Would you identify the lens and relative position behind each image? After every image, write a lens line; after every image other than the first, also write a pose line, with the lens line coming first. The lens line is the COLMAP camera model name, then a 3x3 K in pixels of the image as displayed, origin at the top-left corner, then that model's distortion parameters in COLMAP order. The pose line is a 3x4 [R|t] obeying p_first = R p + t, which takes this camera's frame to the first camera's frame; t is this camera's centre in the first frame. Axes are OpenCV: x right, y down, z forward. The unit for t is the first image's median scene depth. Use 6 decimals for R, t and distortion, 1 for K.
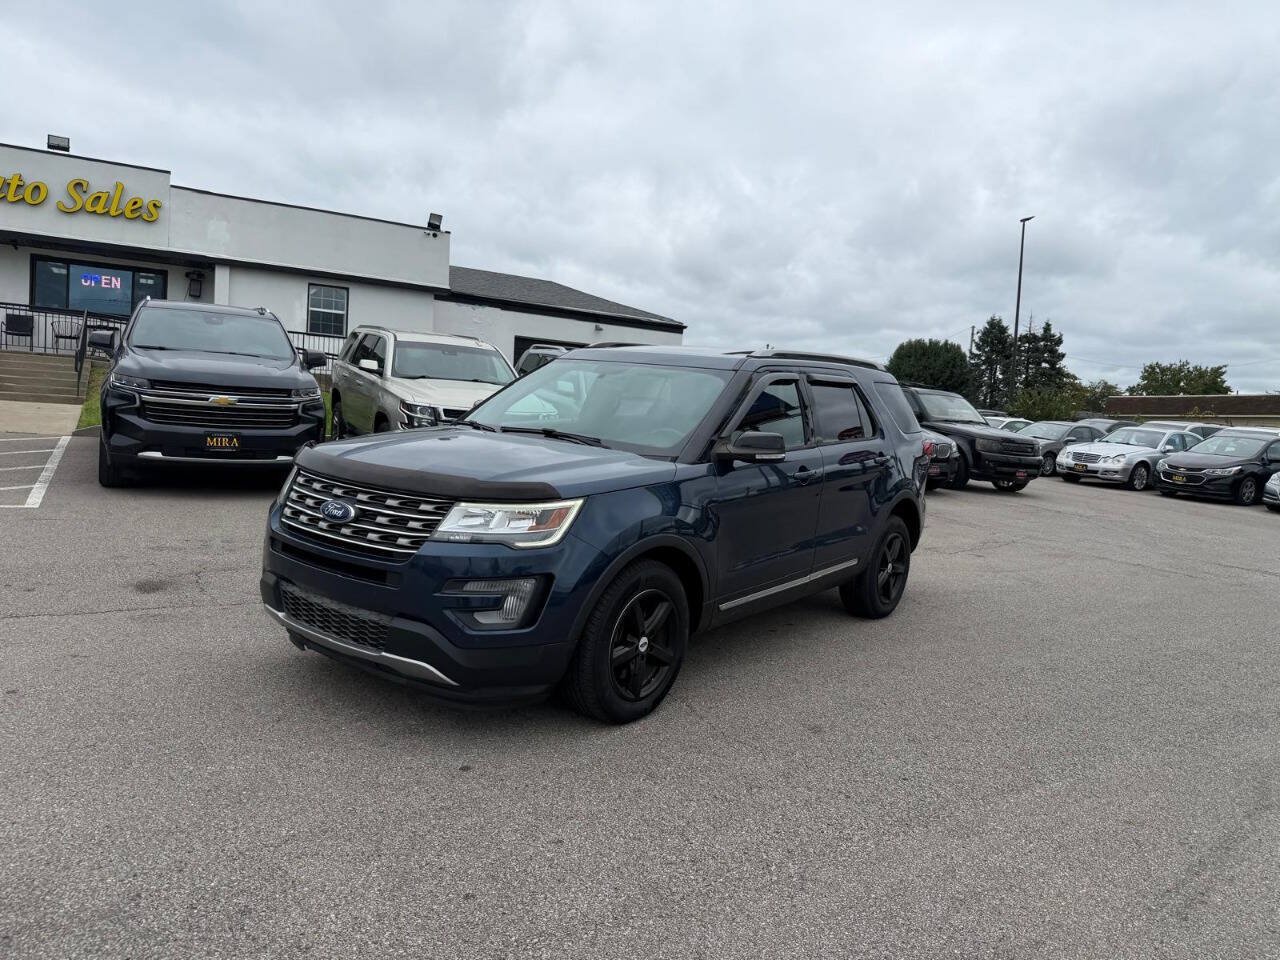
lens RADIAL K [[907.7, 0, 665.2], [0, 907.7, 485.5], [0, 0, 1]] dist [0.016104, -0.028178]
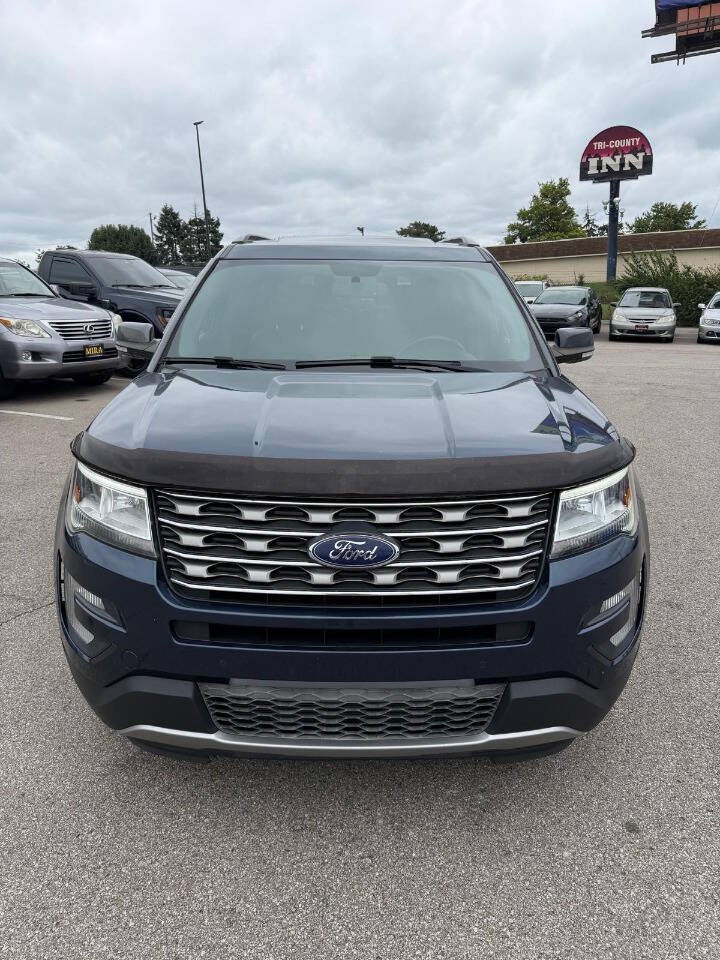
lens RADIAL K [[680.8, 0, 368.2], [0, 680.8, 474.3], [0, 0, 1]] dist [0.016104, -0.028178]
pose [[0.791597, -0.229680, 0.566234, -0.130305], [0.117178, 0.966529, 0.228235, -0.026303], [-0.599703, -0.114320, 0.792015, 0.143507]]
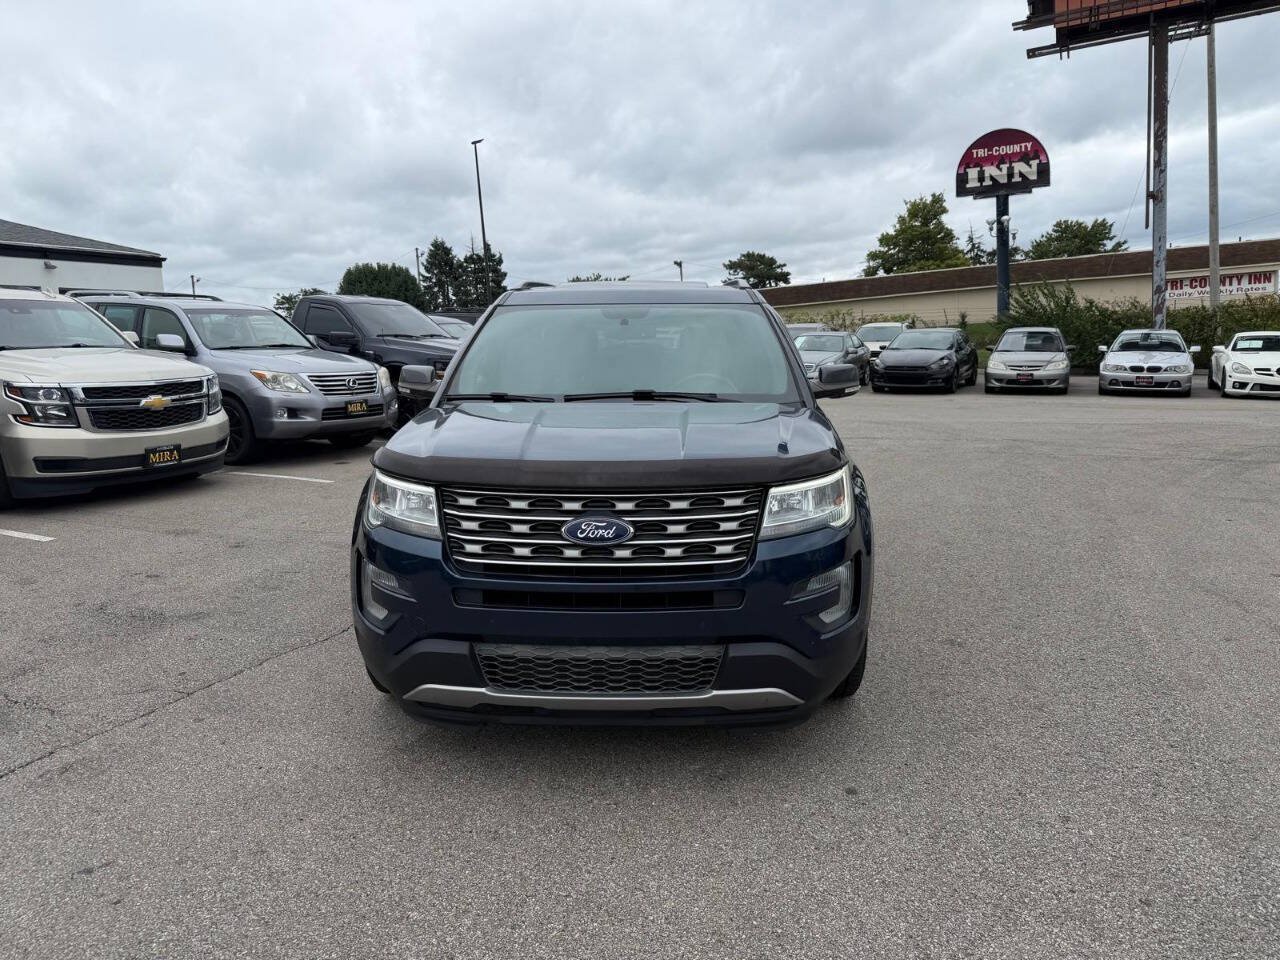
lens RADIAL K [[907.7, 0, 643.0], [0, 907.7, 471.1], [0, 0, 1]] dist [0.016104, -0.028178]
pose [[0.821563, -0.168505, 0.544648, -0.159617], [0.132075, 0.985588, 0.105699, -0.020426], [-0.554609, -0.014904, 0.831978, 0.080425]]
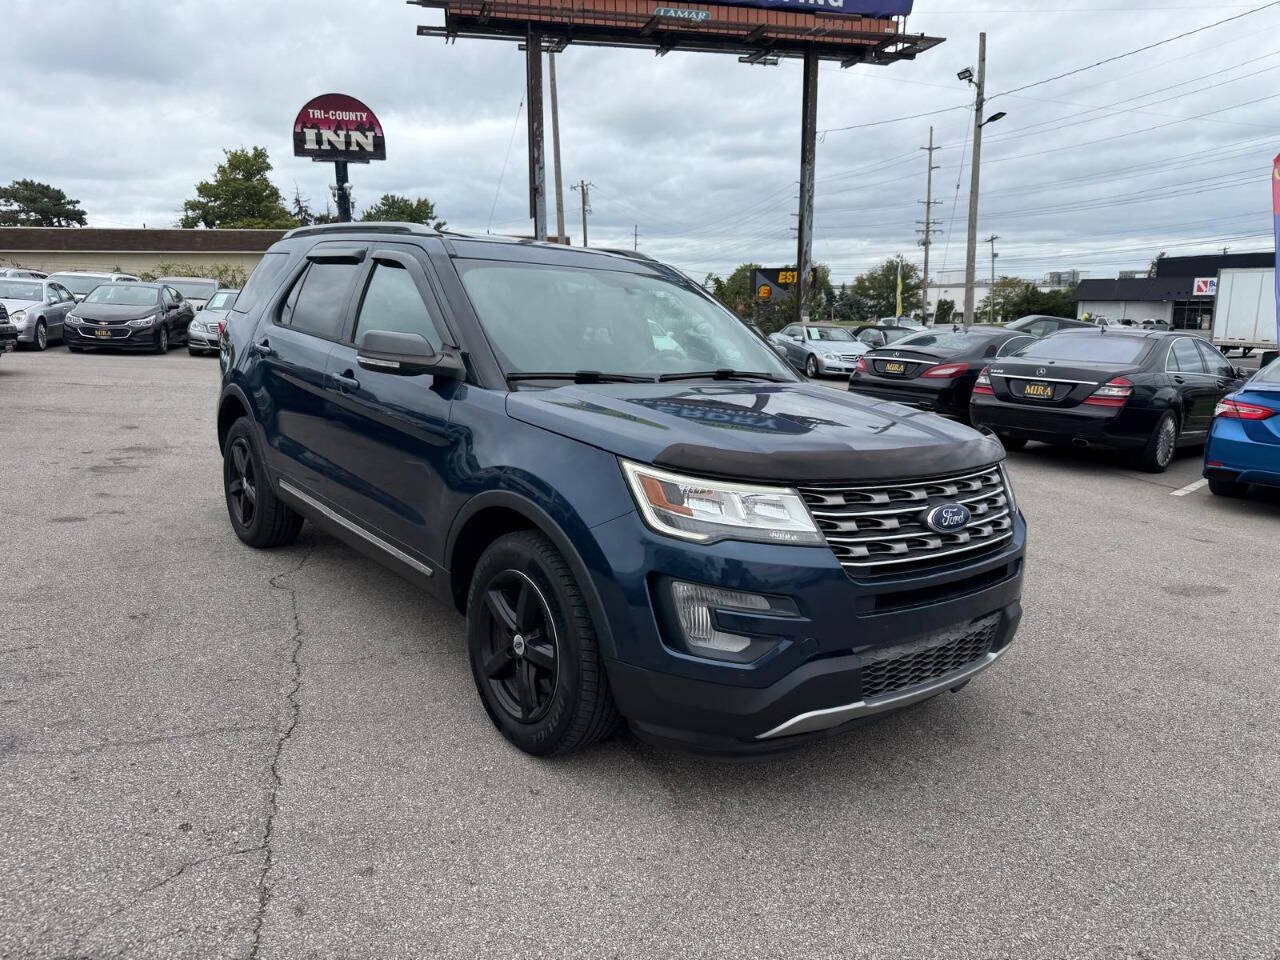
lens RADIAL K [[901.1, 0, 635.6], [0, 901.1, 486.2], [0, 0, 1]] dist [0.035004, -0.053779]
pose [[0.247088, -0.242908, 0.938053, -0.242728], [0.065039, 0.970044, 0.234061, -0.040512], [-0.966808, 0.003177, 0.255484, 0.233085]]
